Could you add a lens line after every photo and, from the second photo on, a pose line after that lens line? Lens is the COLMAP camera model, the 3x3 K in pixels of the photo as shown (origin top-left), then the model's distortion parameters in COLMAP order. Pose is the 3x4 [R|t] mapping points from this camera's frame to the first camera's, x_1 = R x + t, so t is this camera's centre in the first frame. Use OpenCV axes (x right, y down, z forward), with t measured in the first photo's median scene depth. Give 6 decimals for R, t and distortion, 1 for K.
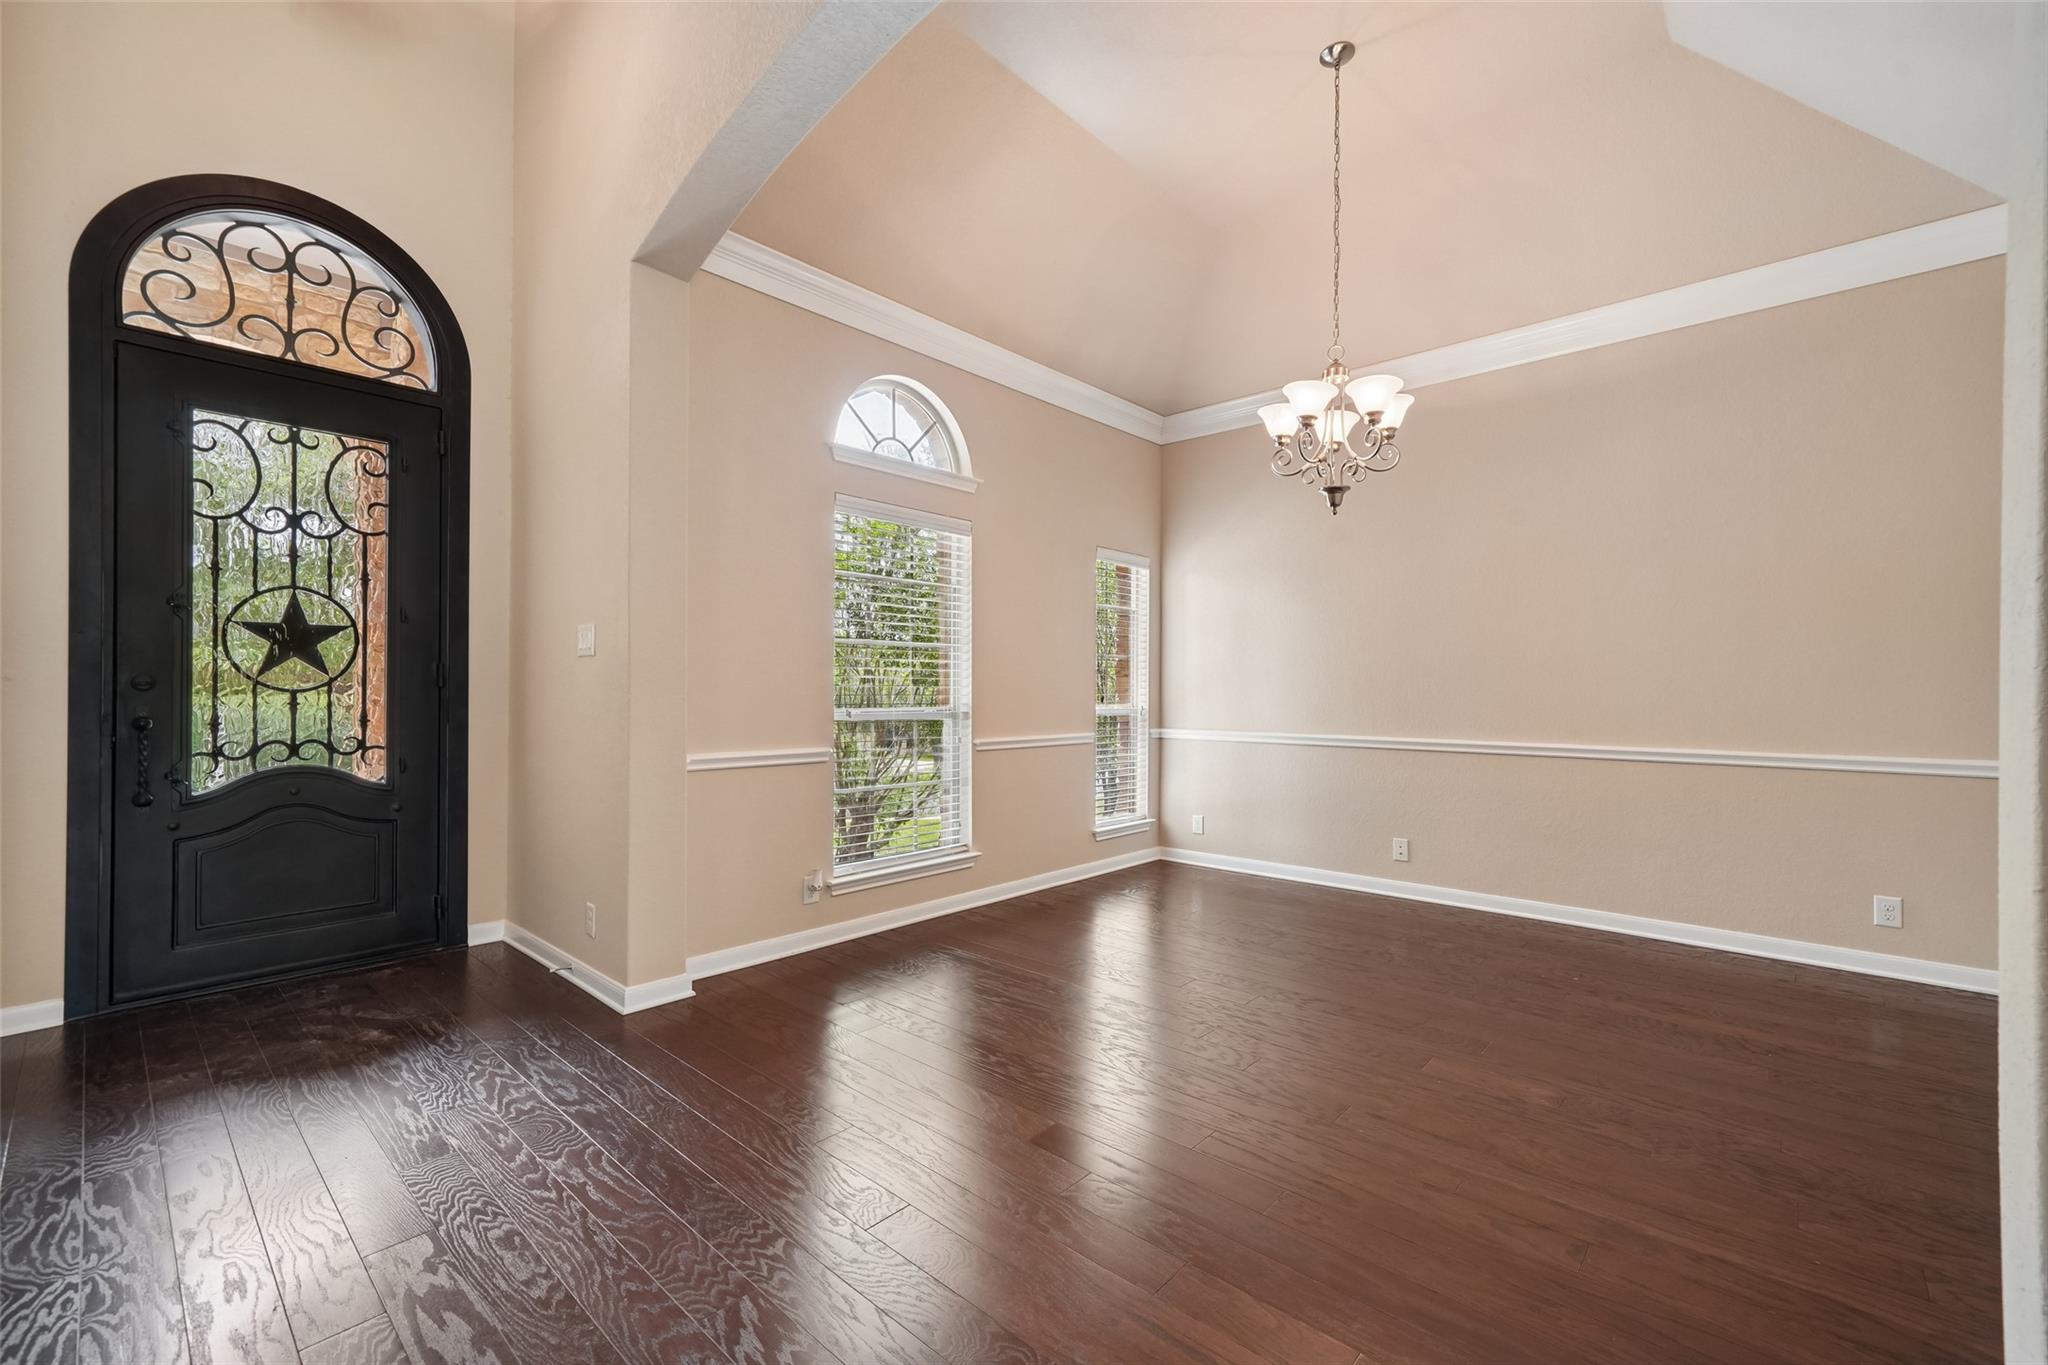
lens RADIAL K [[850.1, 0, 1029.7], [0, 850.1, 682.9], [0, 0, 1]] dist [0.001655, 0.000052]
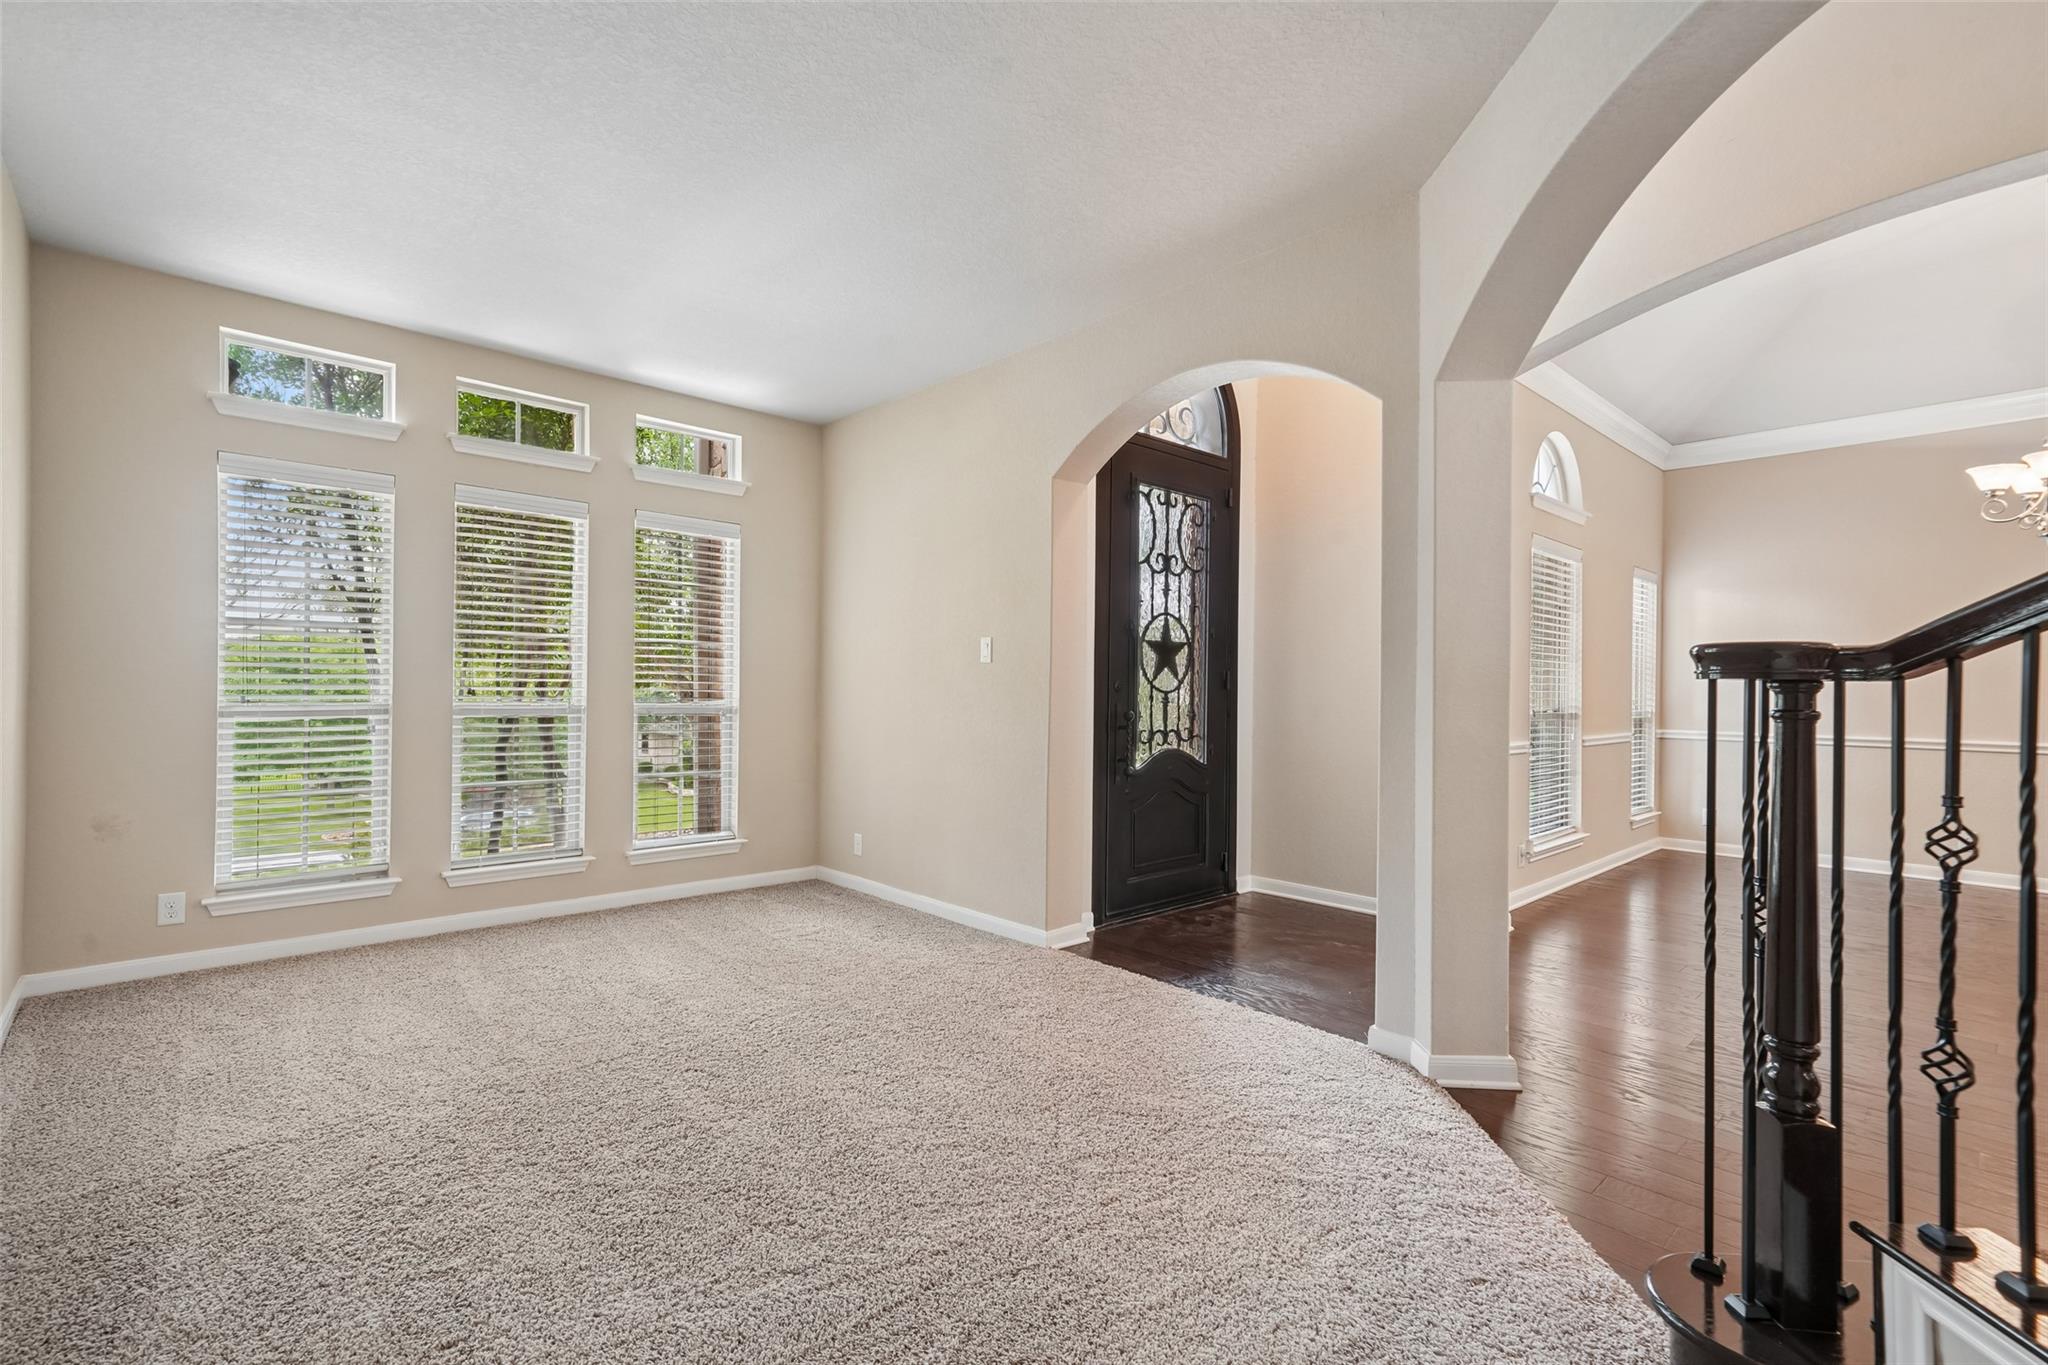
lens RADIAL K [[929.7, 0, 1023.0], [0, 929.7, 688.5], [0, 0, 1]] dist [0.002609, 0.000523]
pose [[0.996149, 0.007271, -0.087380, -0.946075], [-0.006507, 0.999938, 0.009025, -0.008230], [0.087440, -0.008422, 0.996134, -0.448571]]
